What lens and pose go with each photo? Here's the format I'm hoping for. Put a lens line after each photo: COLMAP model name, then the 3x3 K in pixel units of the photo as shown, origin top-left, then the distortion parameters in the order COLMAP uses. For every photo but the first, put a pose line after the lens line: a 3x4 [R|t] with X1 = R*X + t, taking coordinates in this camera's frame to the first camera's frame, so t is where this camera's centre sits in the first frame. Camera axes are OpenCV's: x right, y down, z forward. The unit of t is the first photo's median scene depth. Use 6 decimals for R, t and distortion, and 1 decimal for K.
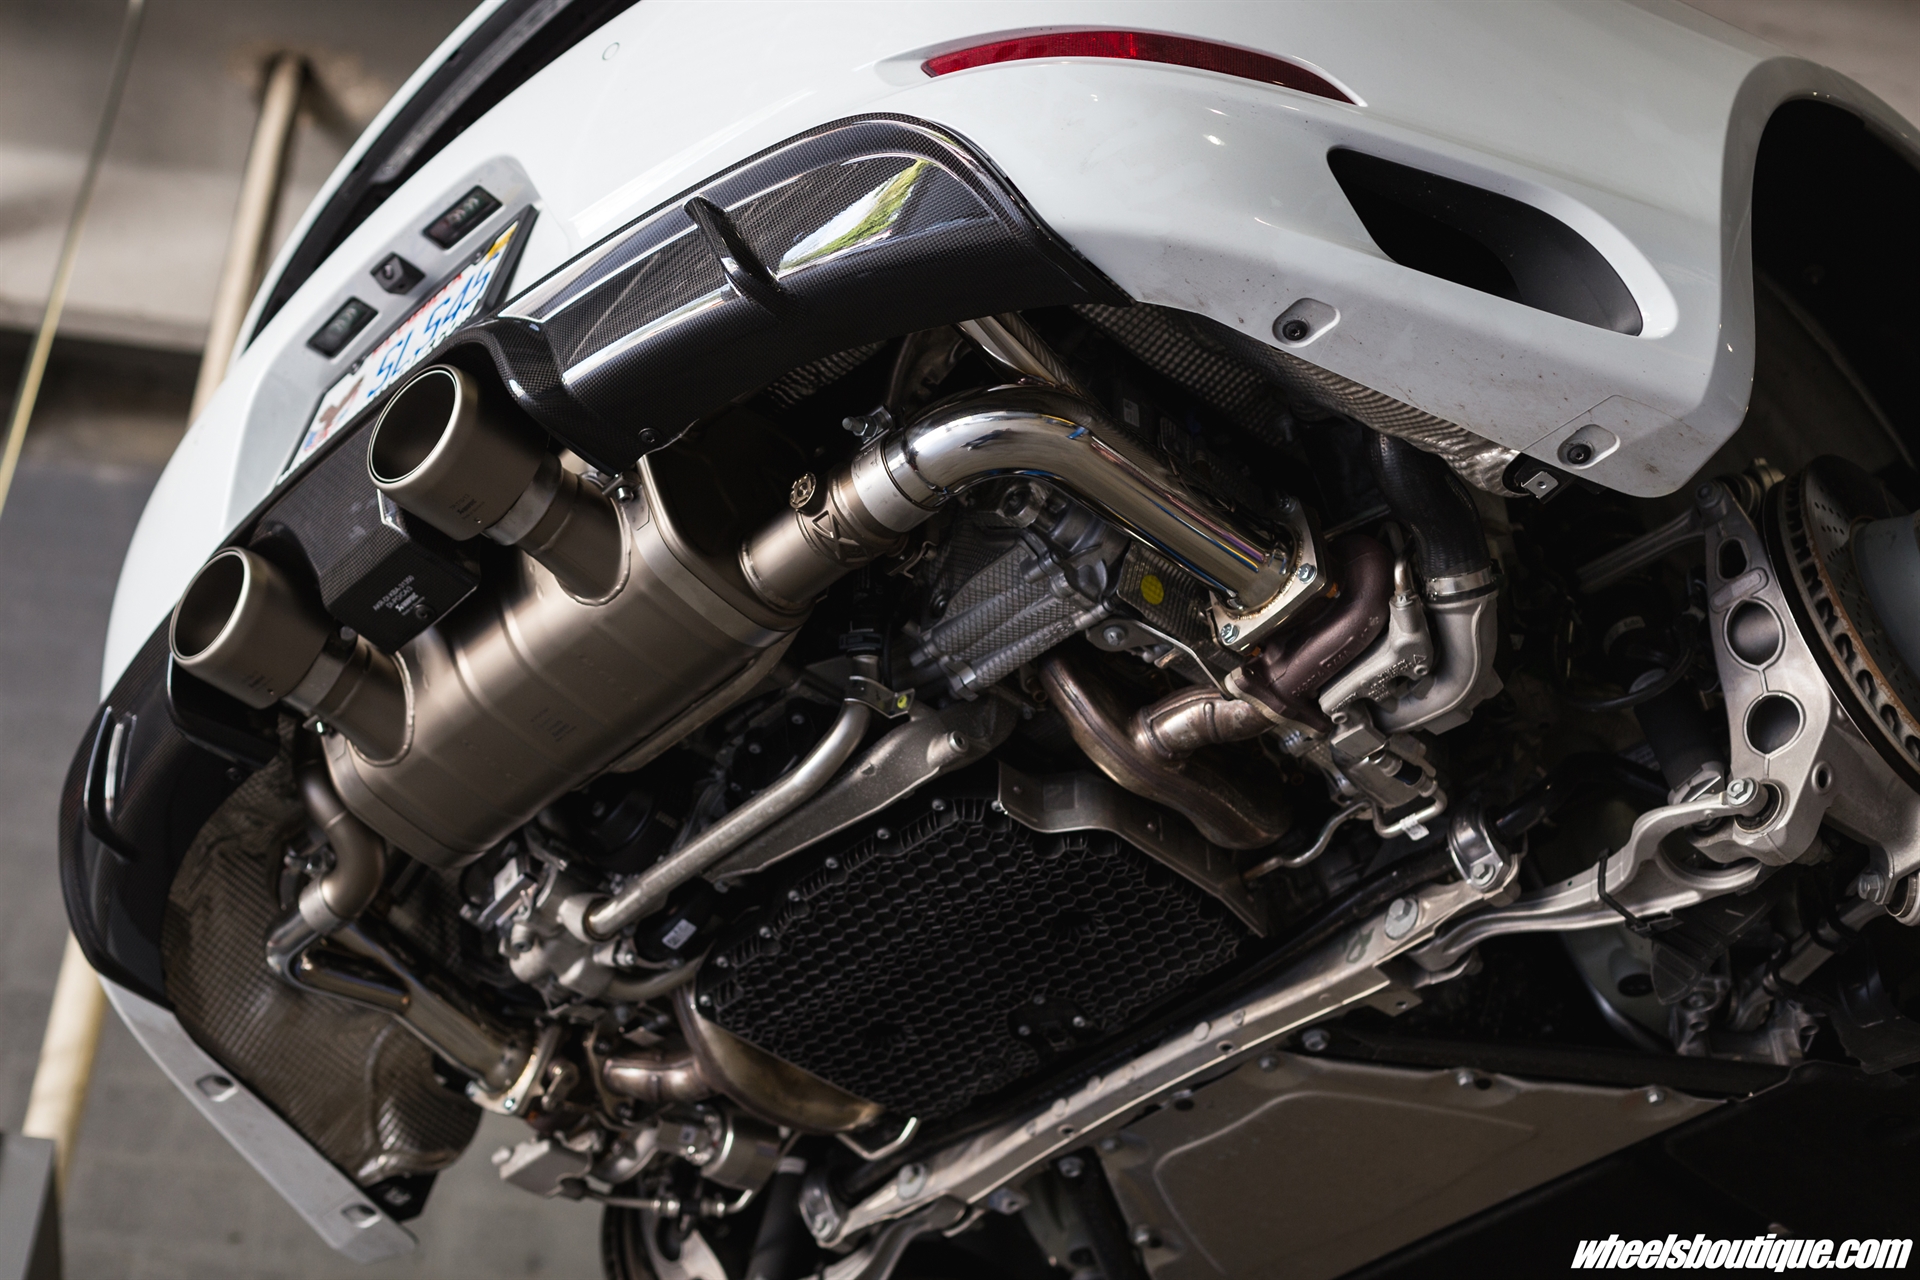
lens RADIAL K [[2873.0, 0, 930.8], [0, 2873.0, 602.6], [0, 0, 1]] dist [0.002796, -0.047417]
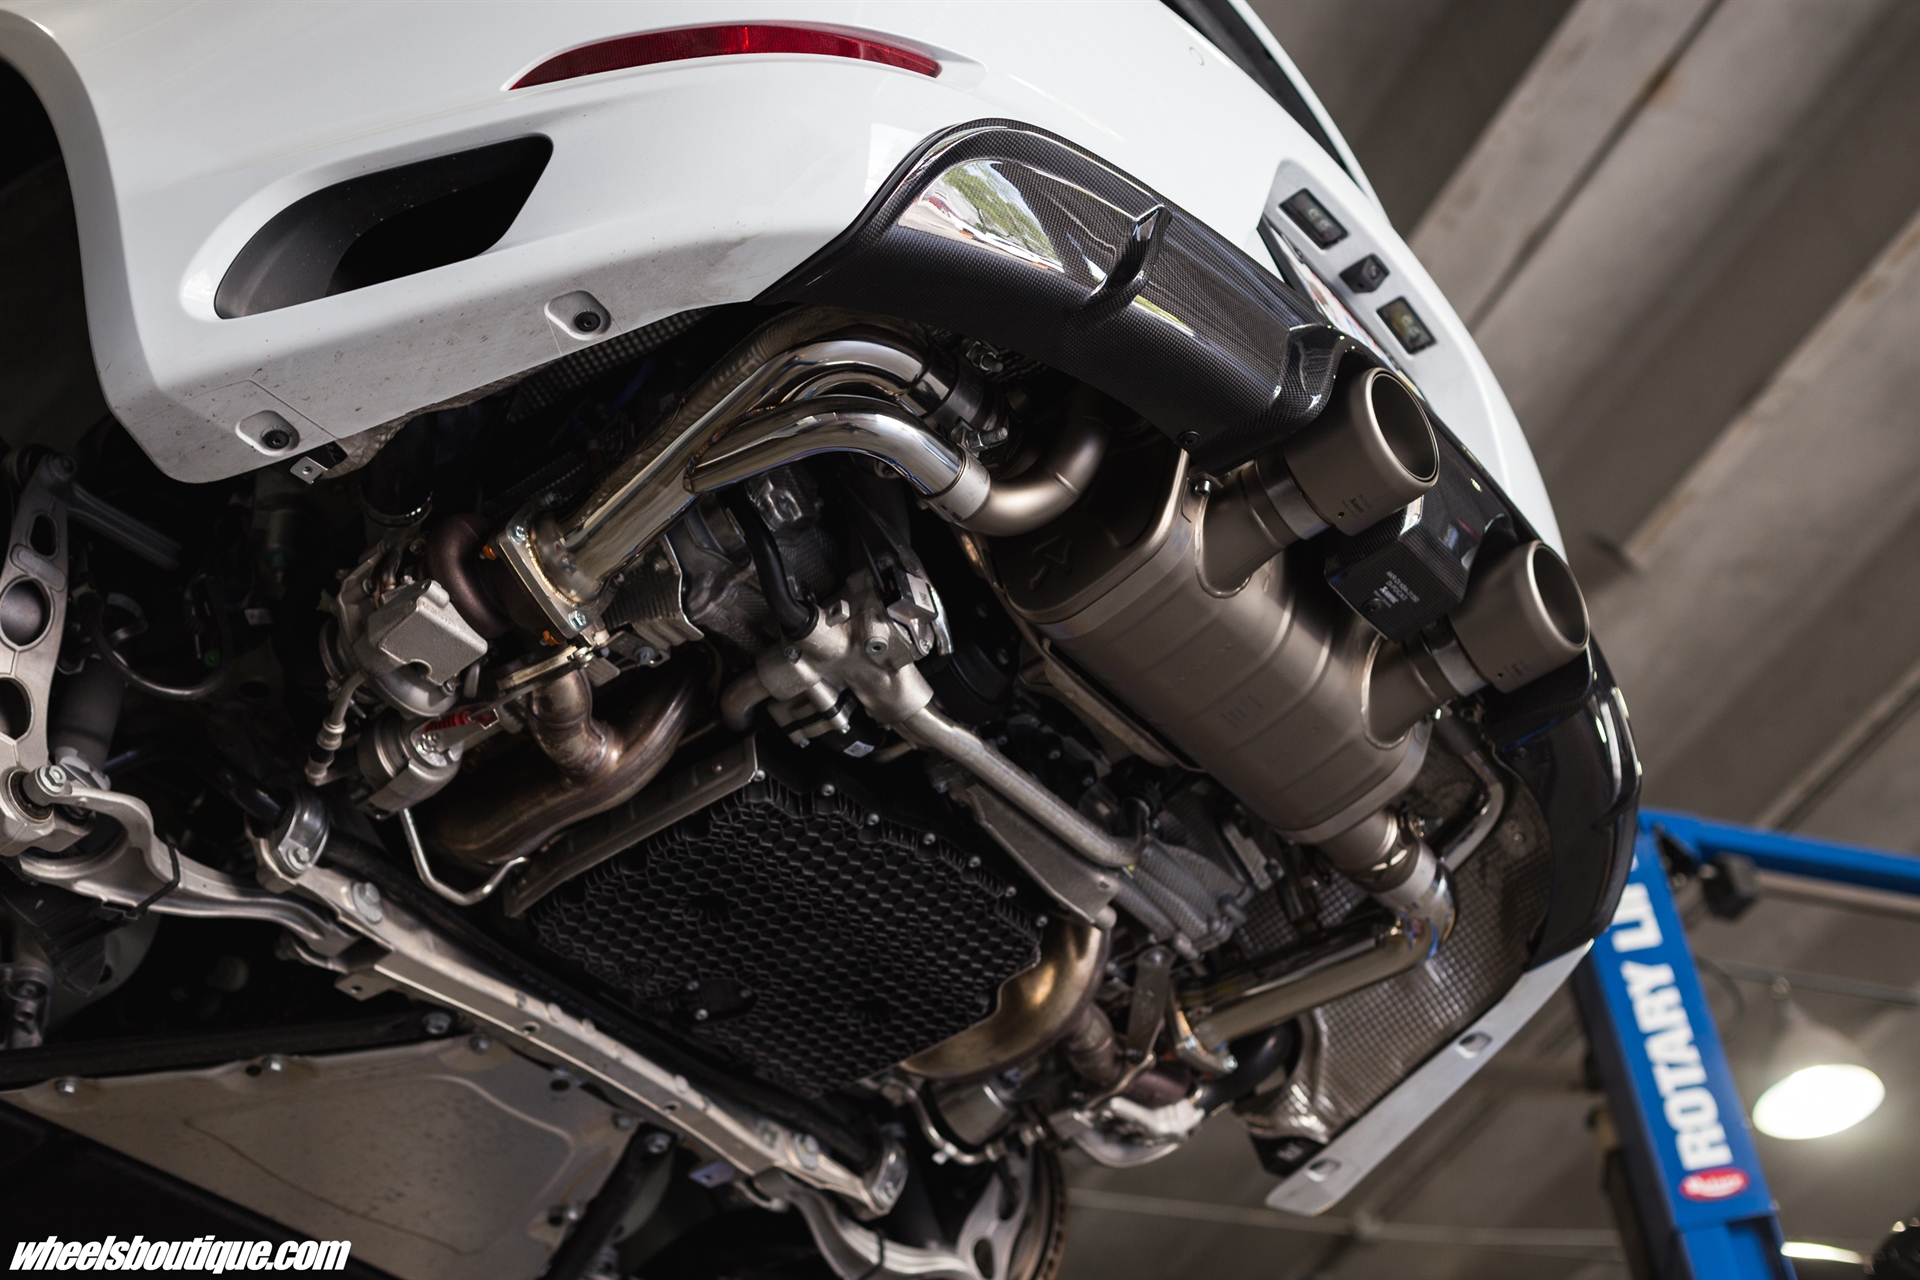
lens RADIAL K [[2873.0, 0, 930.8], [0, 2873.0, 602.6], [0, 0, 1]] dist [0.002796, -0.047417]
pose [[-0.193381, 0.640865, 0.742897, -0.870426], [-0.559505, 0.549965, -0.620075, 0.698632], [-0.805951, -0.535565, 0.252214, 0.819719]]
